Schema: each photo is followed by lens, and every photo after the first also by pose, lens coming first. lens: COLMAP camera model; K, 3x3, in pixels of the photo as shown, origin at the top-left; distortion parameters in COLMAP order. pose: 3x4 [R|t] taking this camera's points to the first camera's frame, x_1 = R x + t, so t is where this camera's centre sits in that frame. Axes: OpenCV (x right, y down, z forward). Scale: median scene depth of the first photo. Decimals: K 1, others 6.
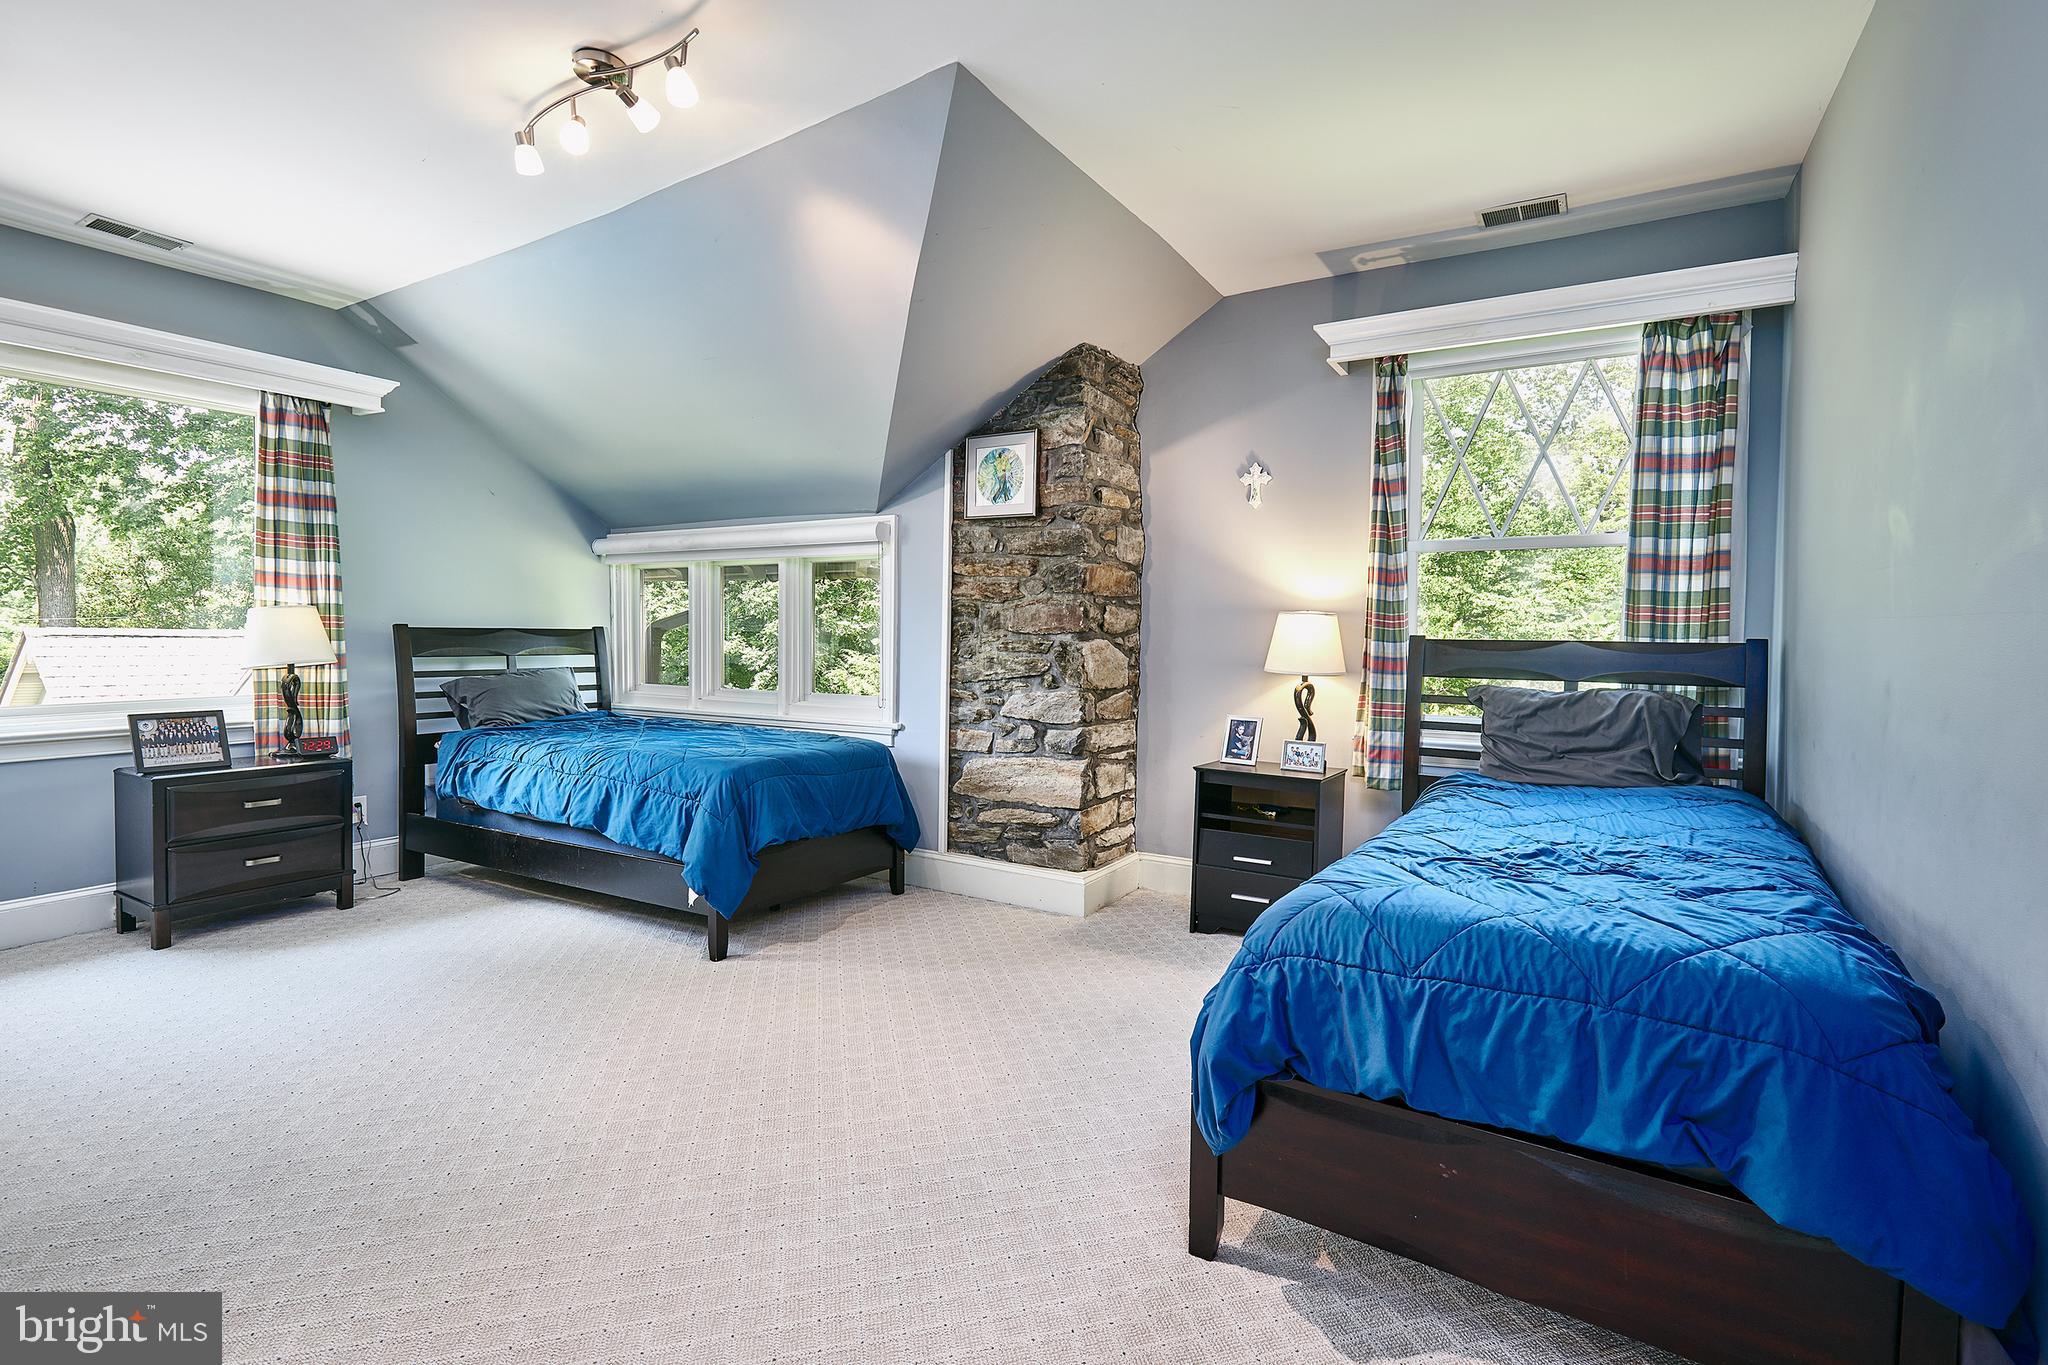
lens RADIAL K [[944.9, 0, 1030.8], [0, 944.9, 654.7], [0, 0, 1]] dist [-0.001409, 0.000323]
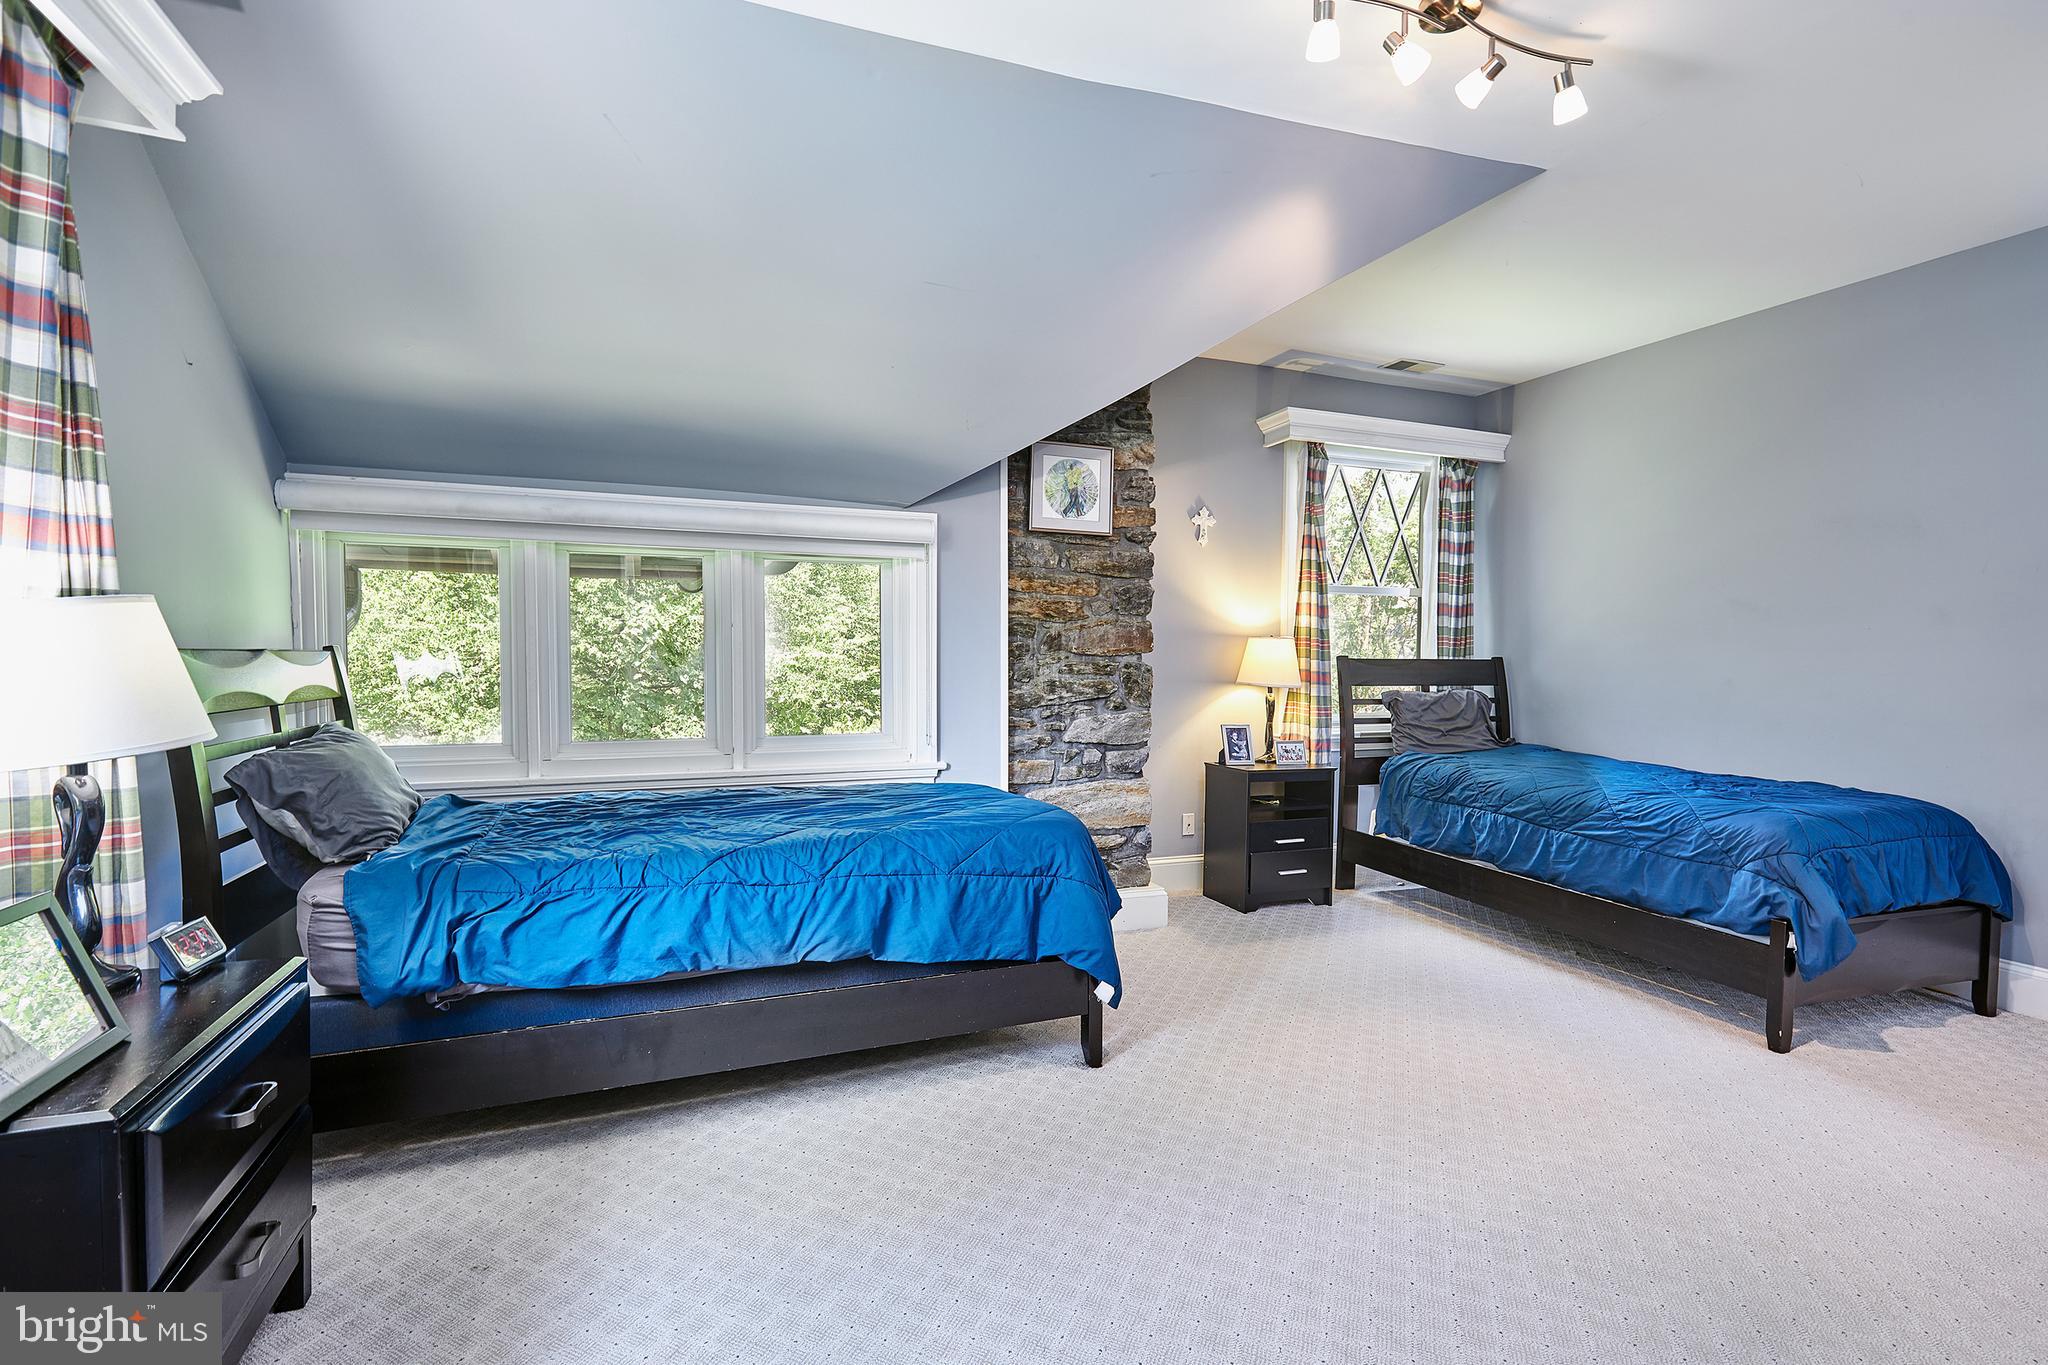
lens RADIAL K [[944.9, 0, 1024.3], [0, 944.9, 681.2], [0, 0, 1]] dist [-0.001409, 0.000323]
pose [[0.618454, -0.027897, 0.785326, -0.815765], [0.016099, 0.999610, 0.022831, -0.018832], [-0.785656, -0.001477, 0.618662, 0.453480]]
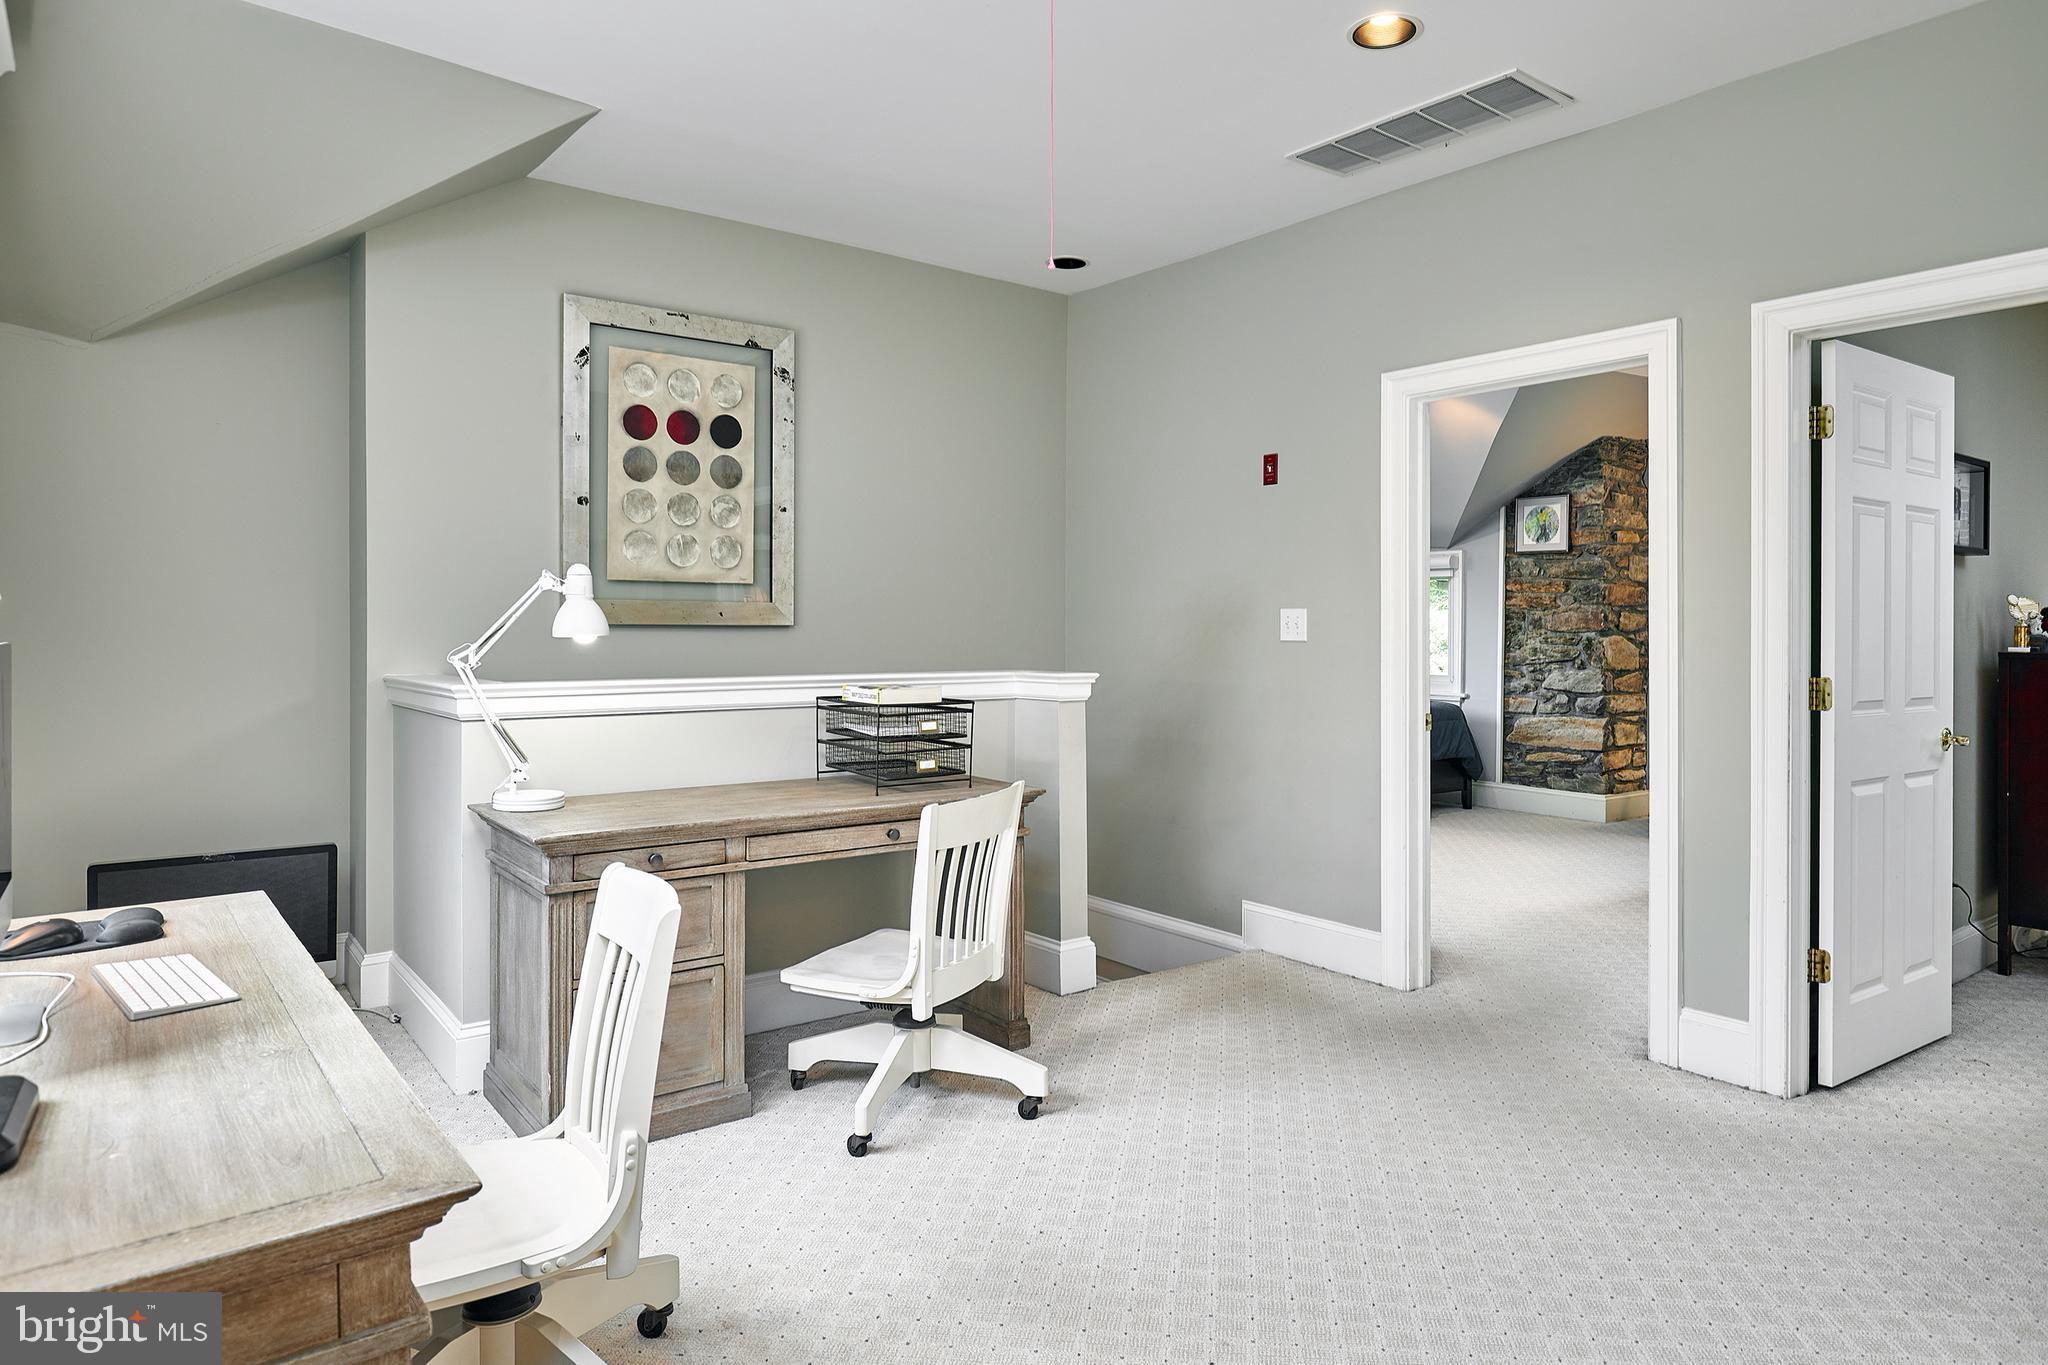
lens RADIAL K [[1278.5, 0, 1027.6], [0, 1278.5, 618.4], [0, 0, 1]] dist [-0.014451, -0.001437]
pose [[0.930488, -0.004858, -0.366291, -0.050639], [-0.008130, 0.999392, -0.033907, 0.031156], [0.366233, 0.034528, 0.929883, -1.142002]]
